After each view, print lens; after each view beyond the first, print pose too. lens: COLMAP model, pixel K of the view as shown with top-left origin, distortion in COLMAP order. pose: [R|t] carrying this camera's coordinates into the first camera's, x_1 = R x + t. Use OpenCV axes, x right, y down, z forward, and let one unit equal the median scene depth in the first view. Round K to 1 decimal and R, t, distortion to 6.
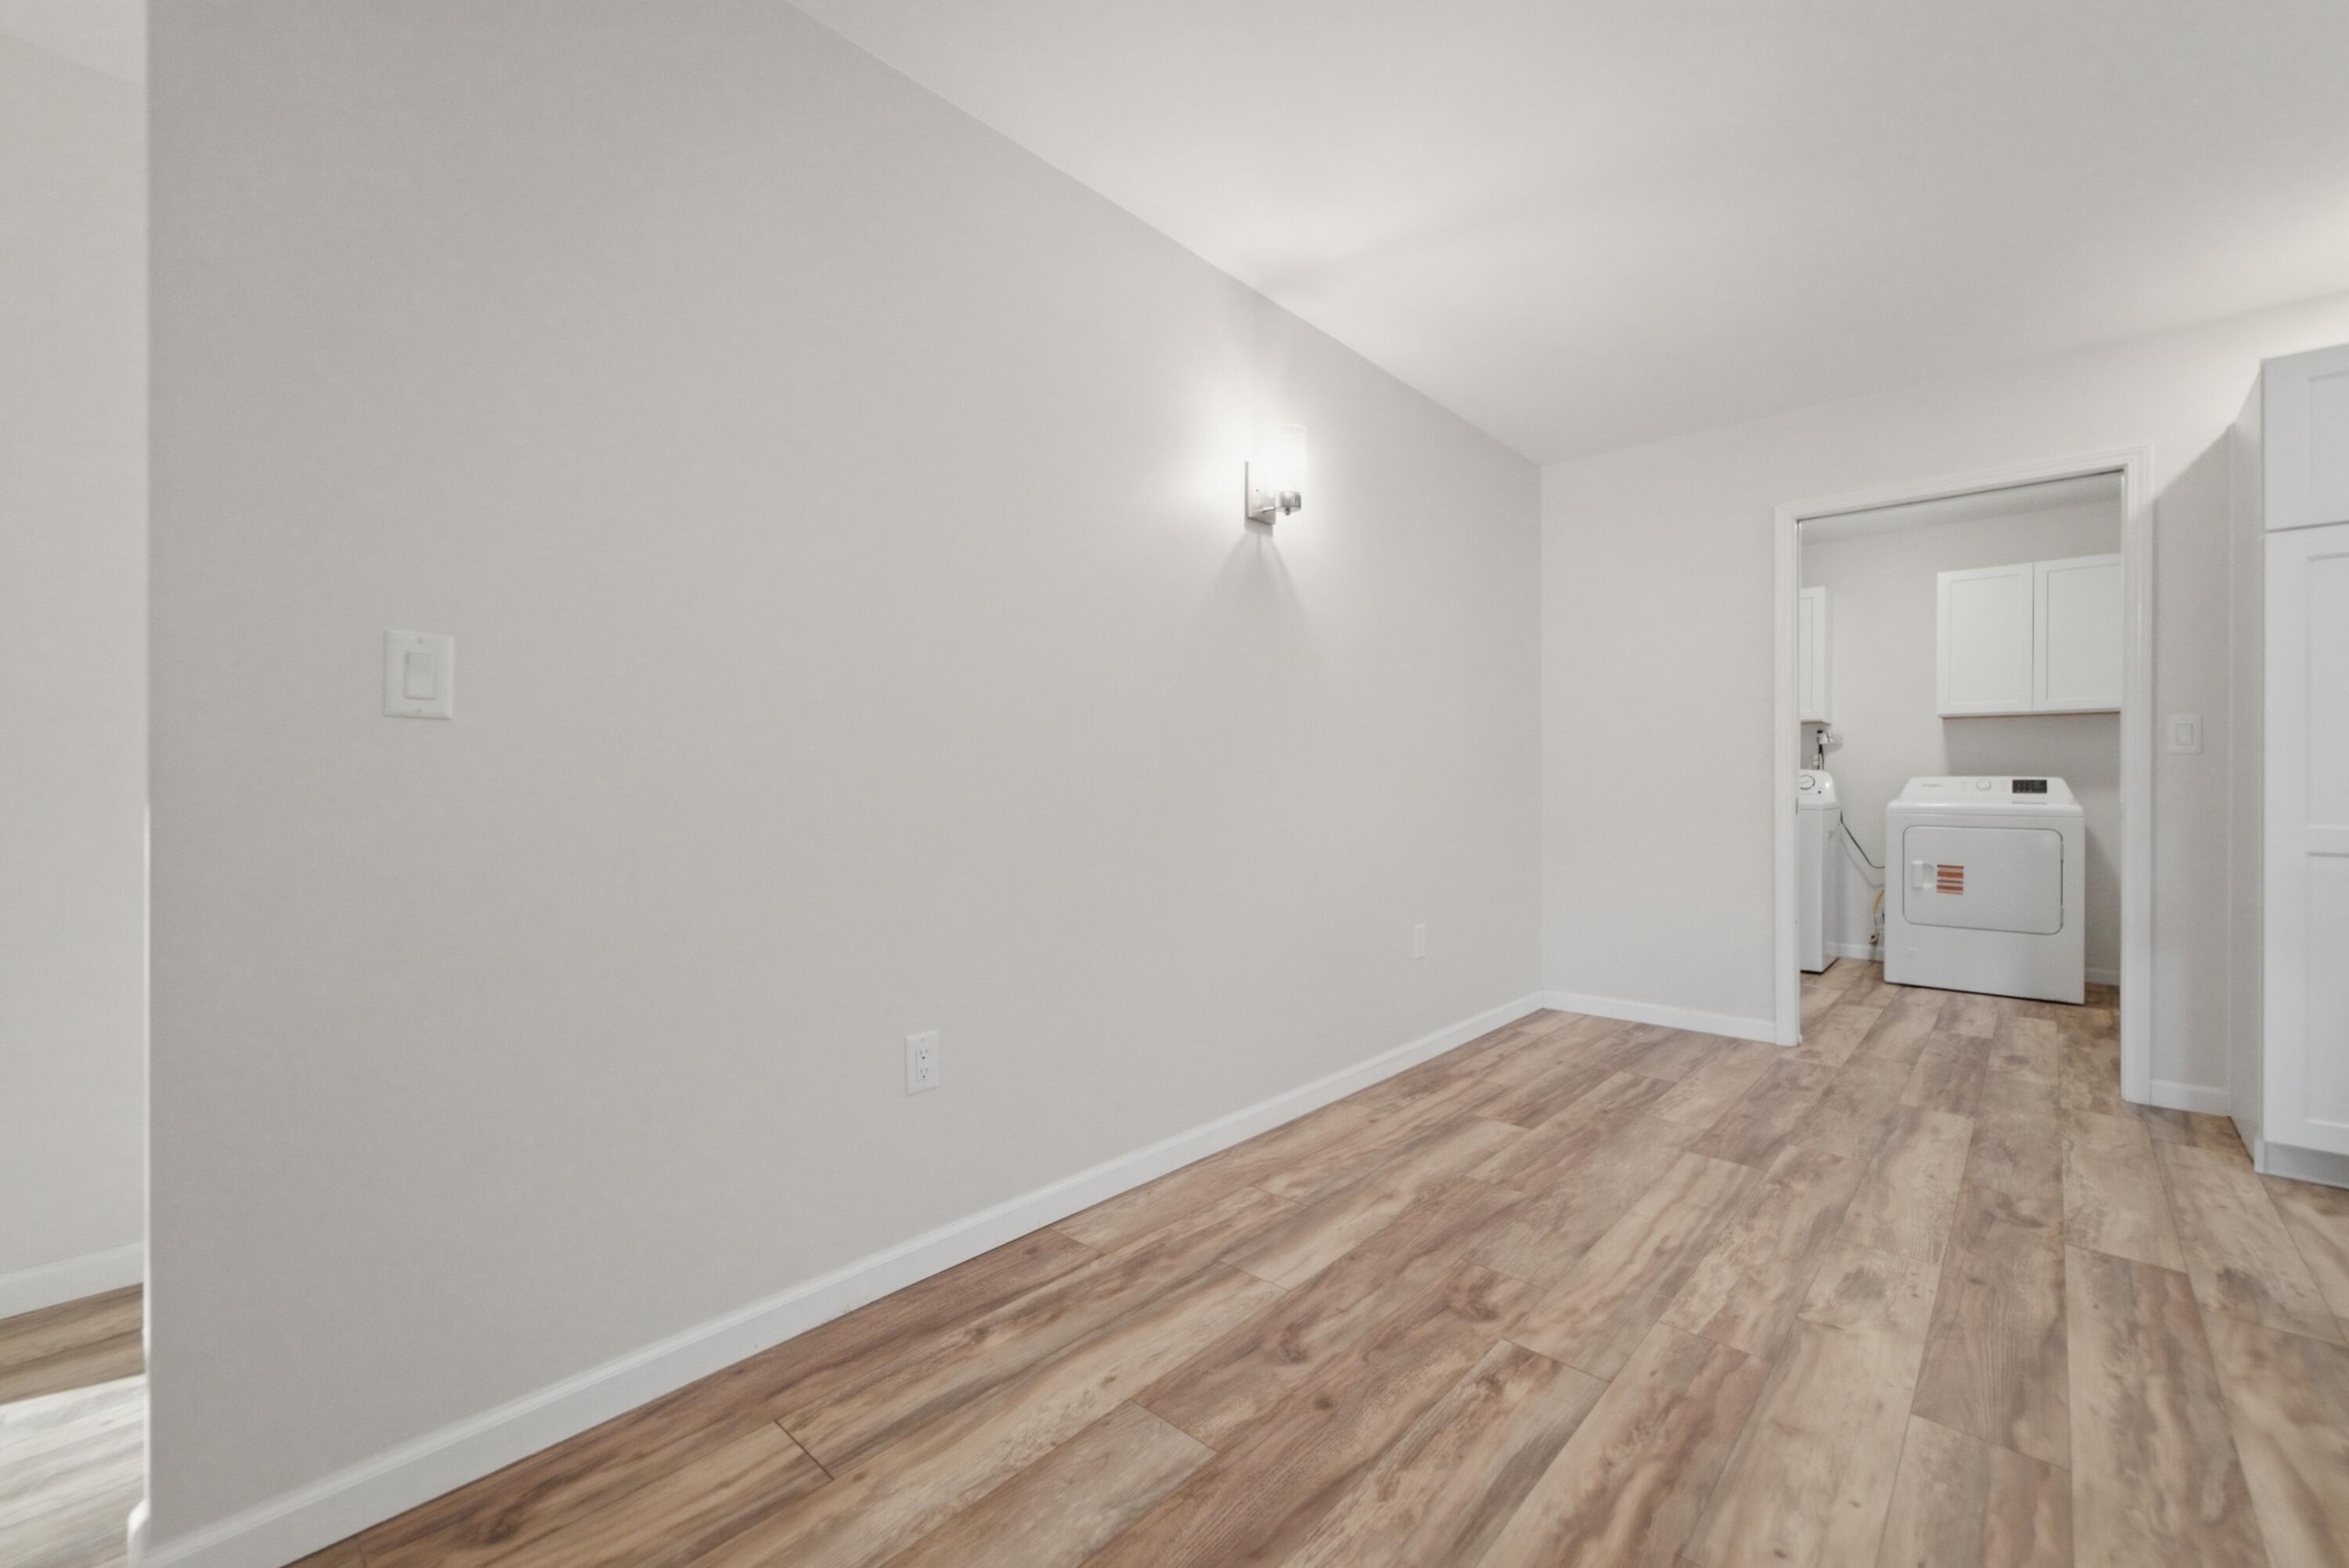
lens RADIAL K [[954.3, 0, 1186.3], [0, 954.3, 783.9], [0, 0, 1]] dist [-0.026364, -0.000024]
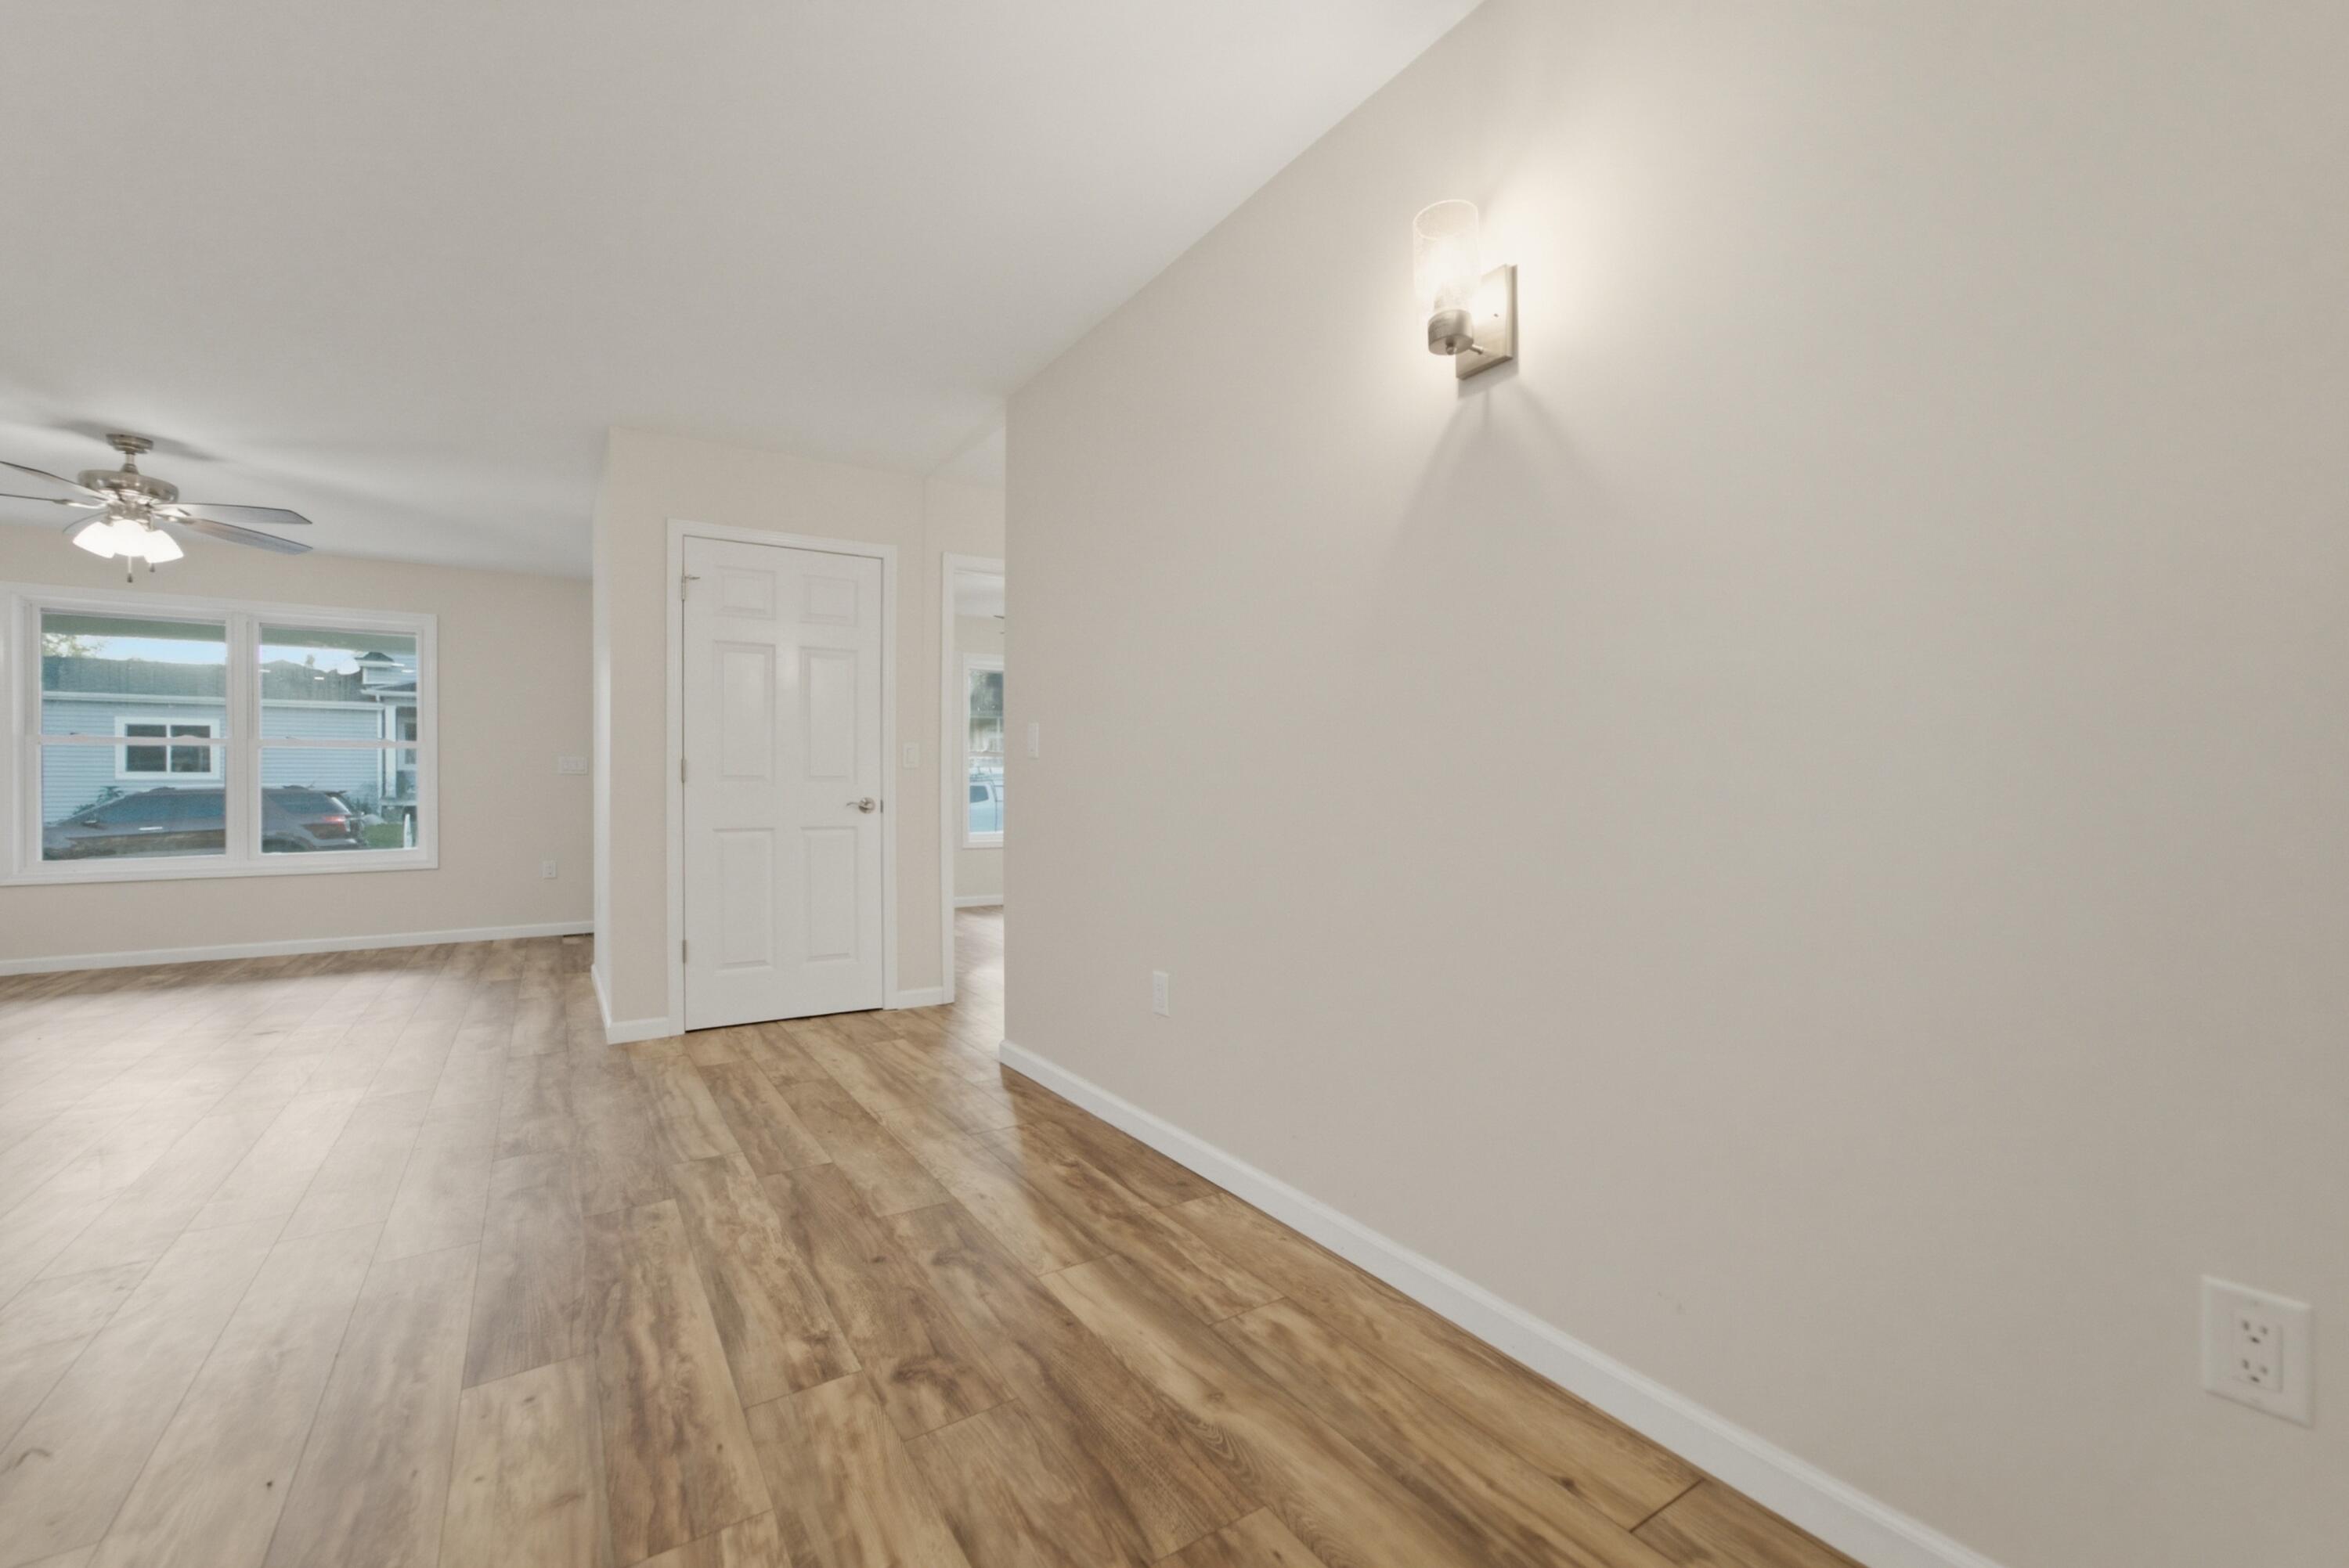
lens RADIAL K [[954.3, 0, 1186.3], [0, 954.3, 783.9], [0, 0, 1]] dist [-0.026364, -0.000024]
pose [[-0.240879, -0.005346, -0.970541, 1.175218], [0.001468, 0.999982, -0.005872, 0.003811], [0.970554, -0.002839, -0.240866, 1.539845]]
